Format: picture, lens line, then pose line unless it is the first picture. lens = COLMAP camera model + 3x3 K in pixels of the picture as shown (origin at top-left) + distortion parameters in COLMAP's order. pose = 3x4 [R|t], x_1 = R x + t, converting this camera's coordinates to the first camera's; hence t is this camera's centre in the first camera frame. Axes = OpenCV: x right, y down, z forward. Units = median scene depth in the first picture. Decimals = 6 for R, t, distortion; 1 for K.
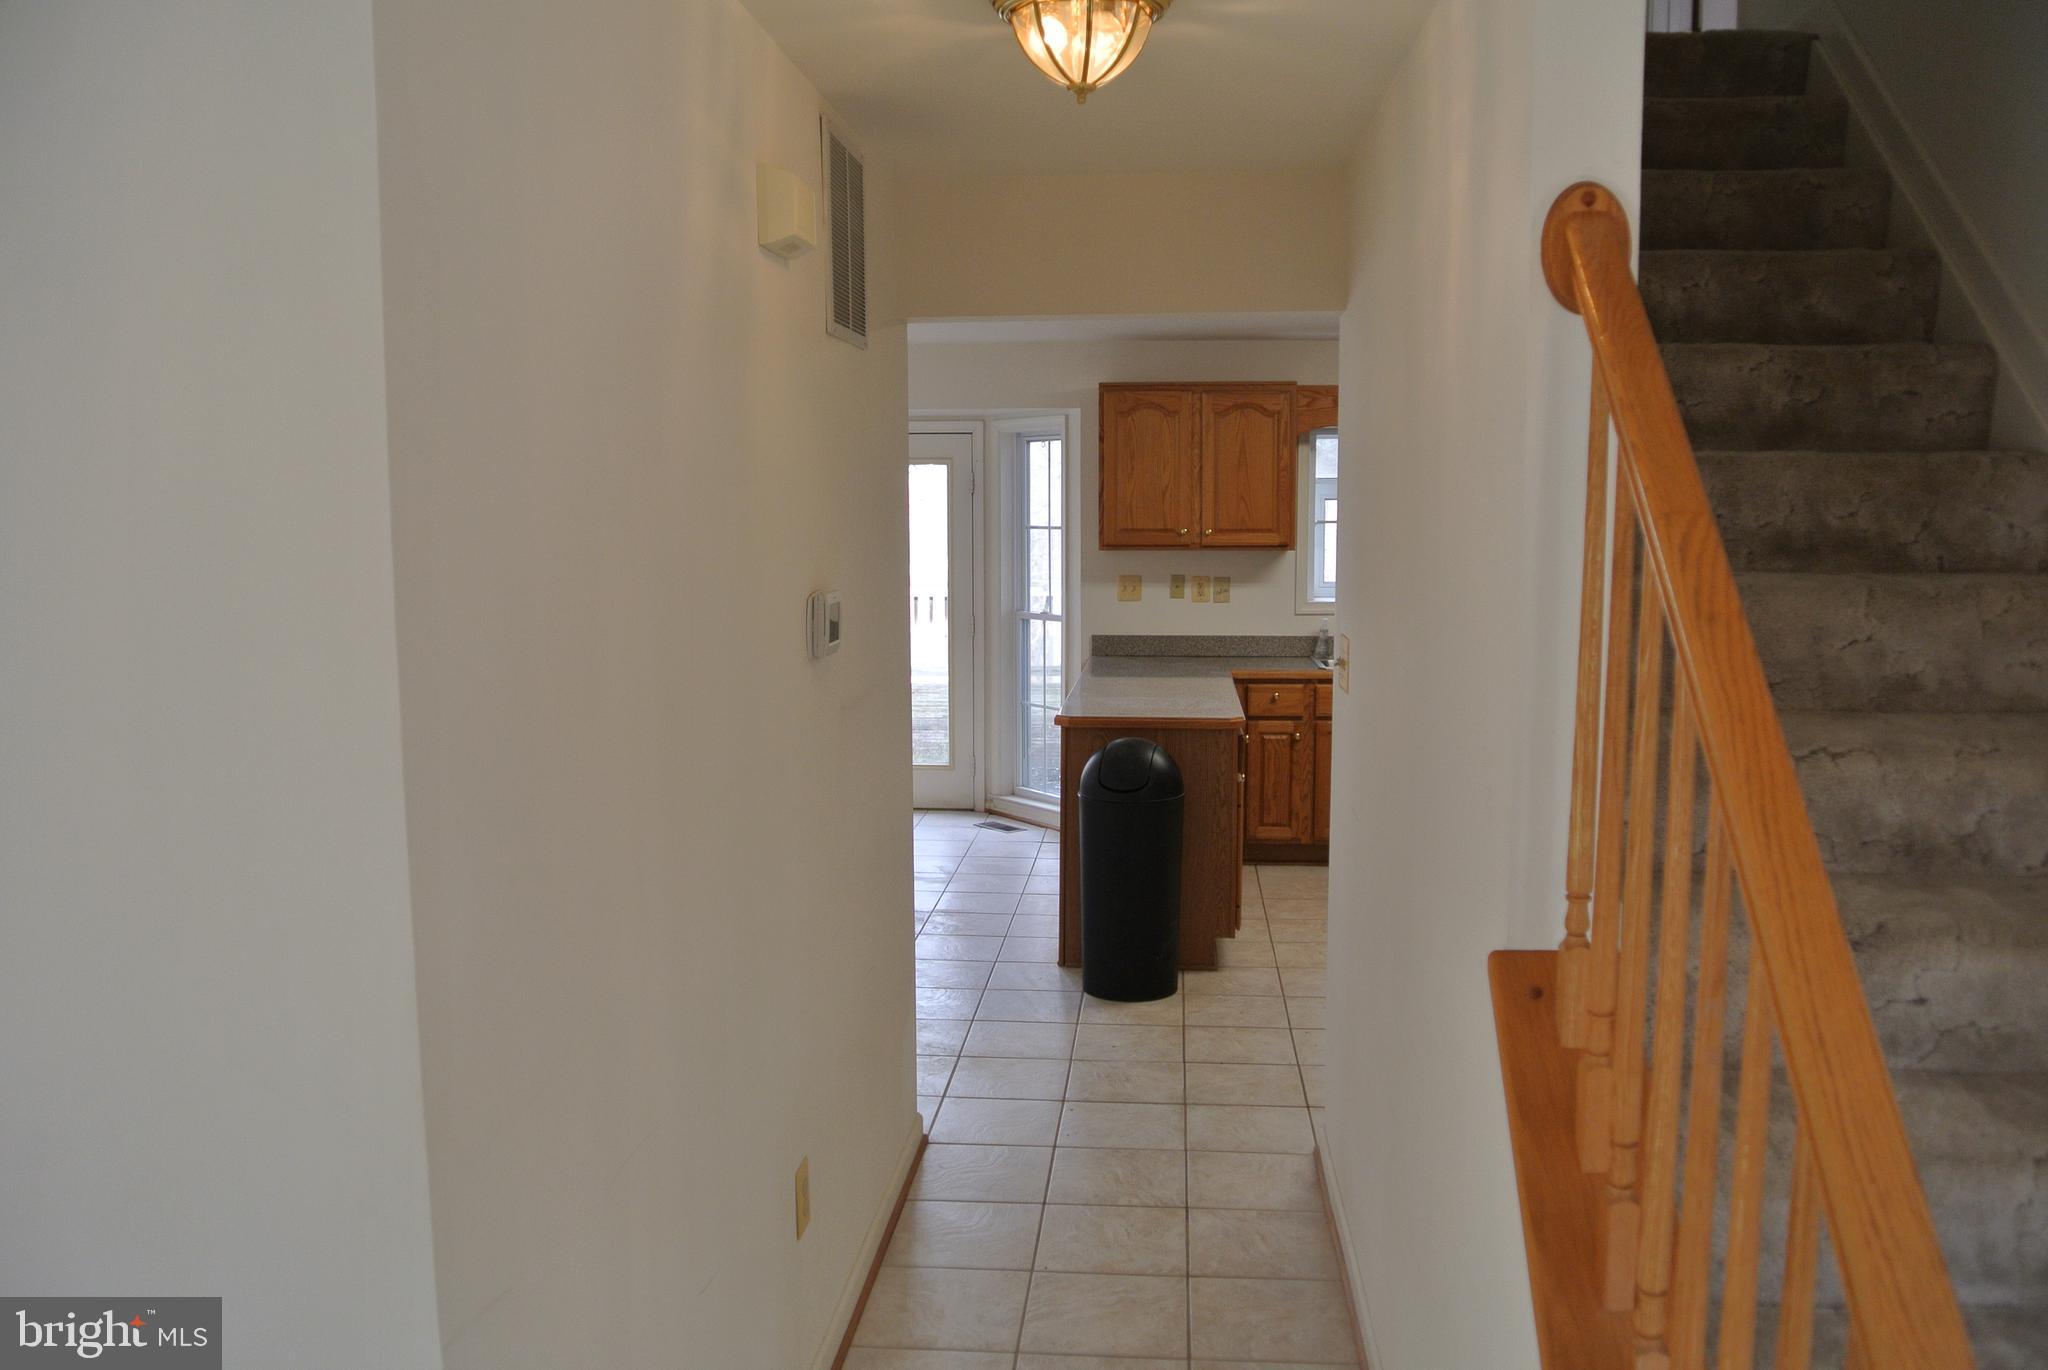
lens RADIAL K [[1589.5, 0, 1028.9], [0, 1589.5, 685.2], [0, 0, 1]] dist [-0.081586, 0.011574]
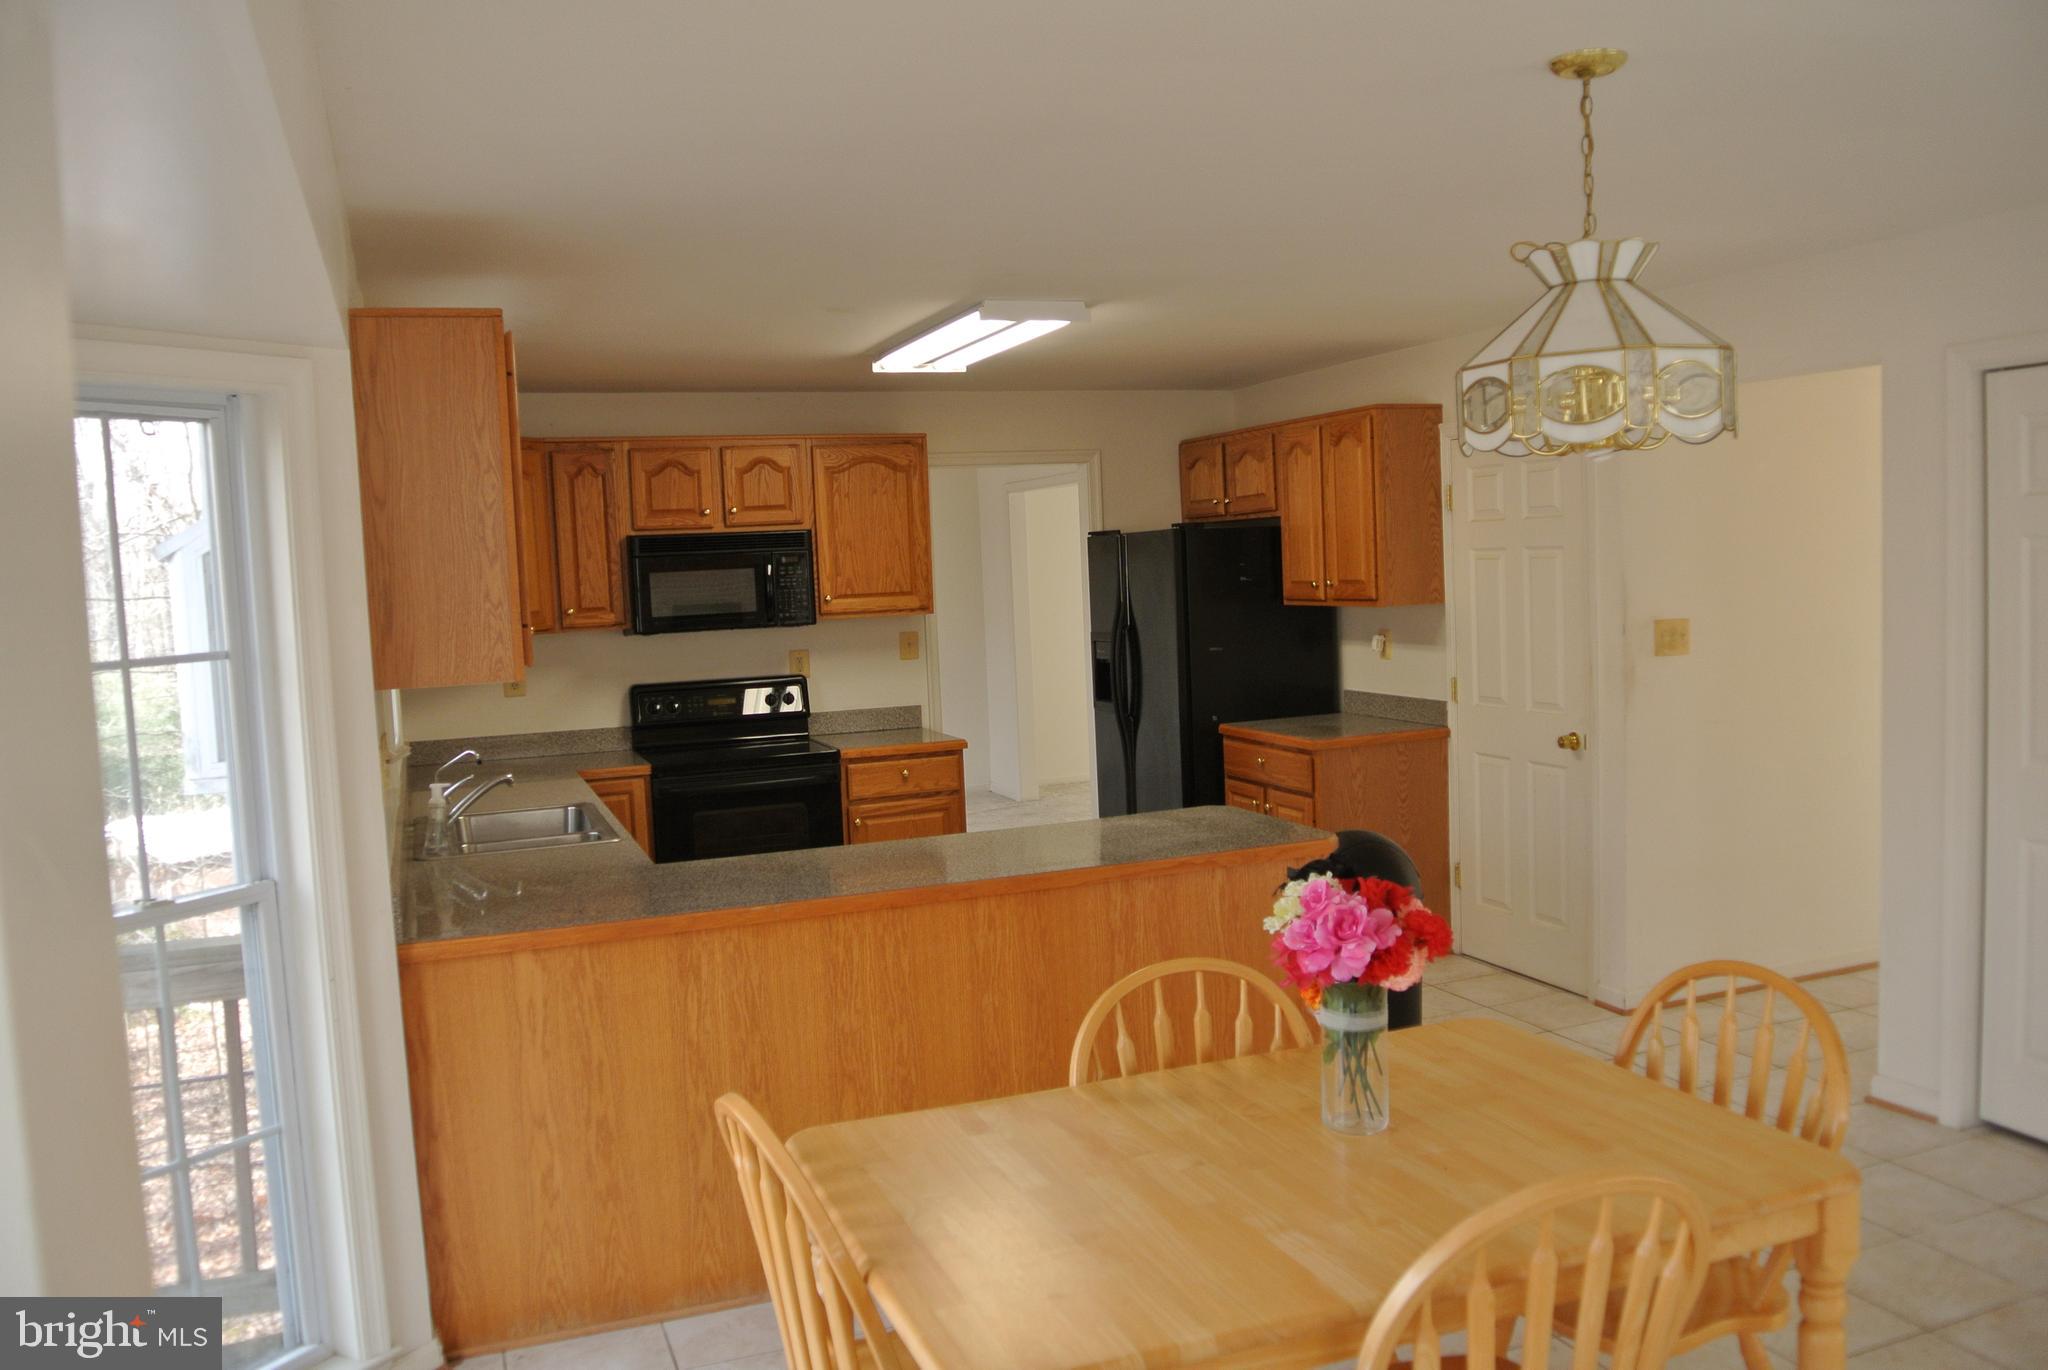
lens RADIAL K [[1598.6, 0, 1024.0], [0, 1598.6, 685.0], [0, 0, 1]] dist [-0.072992, 0.002692]
pose [[-0.438657, -0.047518, 0.897397, -0.408360], [0.144518, 0.981873, 0.122634, -0.114426], [-0.886958, 0.183484, -0.423838, 1.028014]]
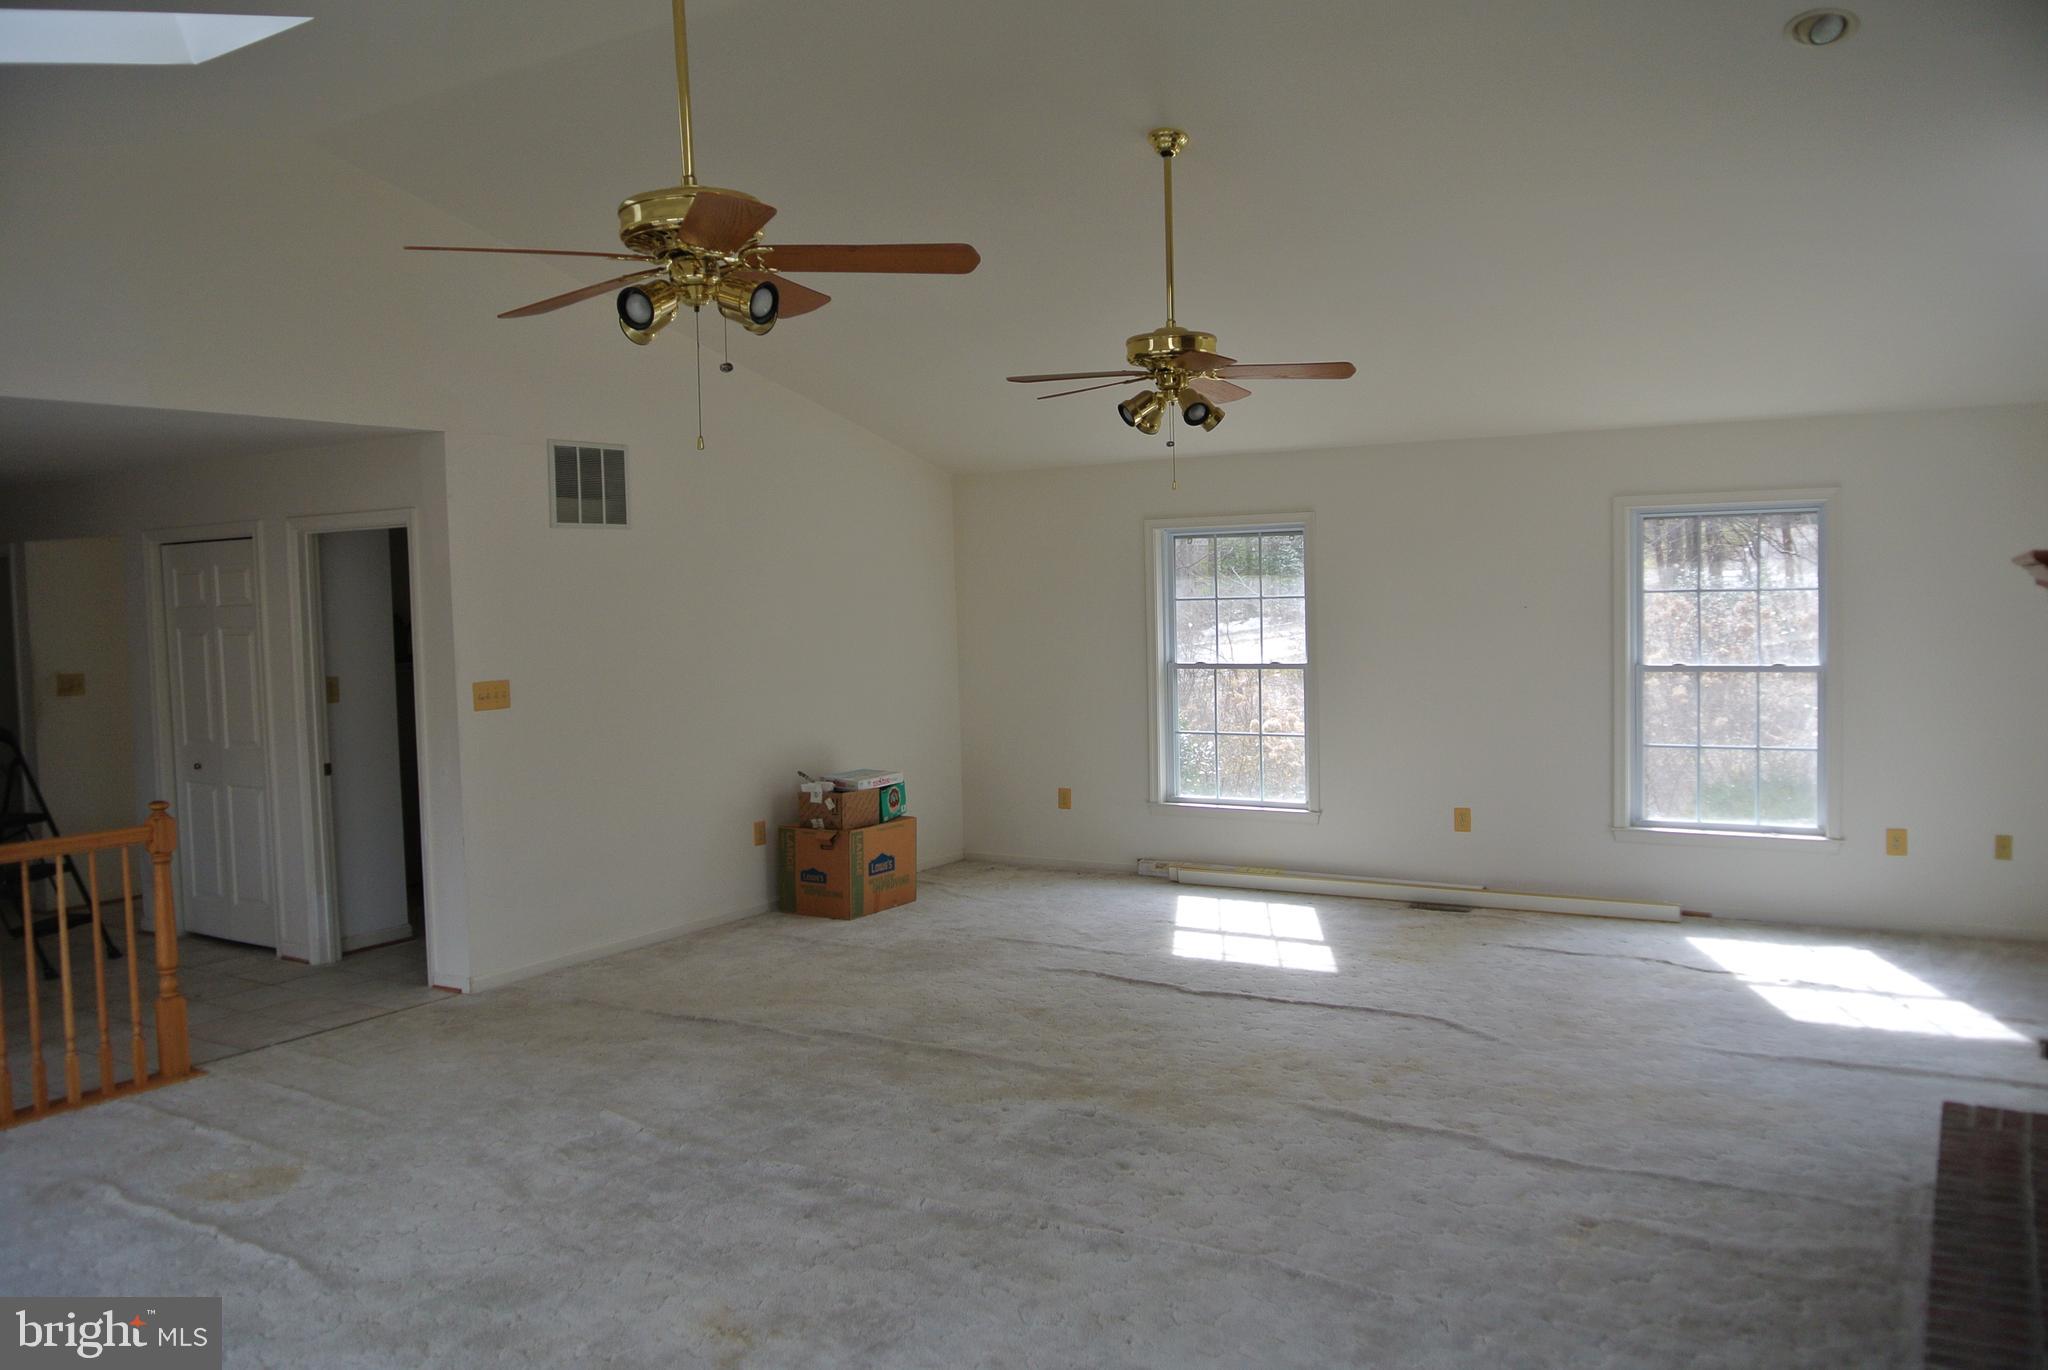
lens RADIAL K [[1589.5, 0, 1028.9], [0, 1589.5, 685.2], [0, 0, 1]] dist [-0.081586, 0.011574]
pose [[-0.896516, -0.001715, 0.443007, -1.046721], [0.075397, 0.984813, 0.156393, -0.132717], [-0.436547, 0.173610, -0.882772, 1.170403]]
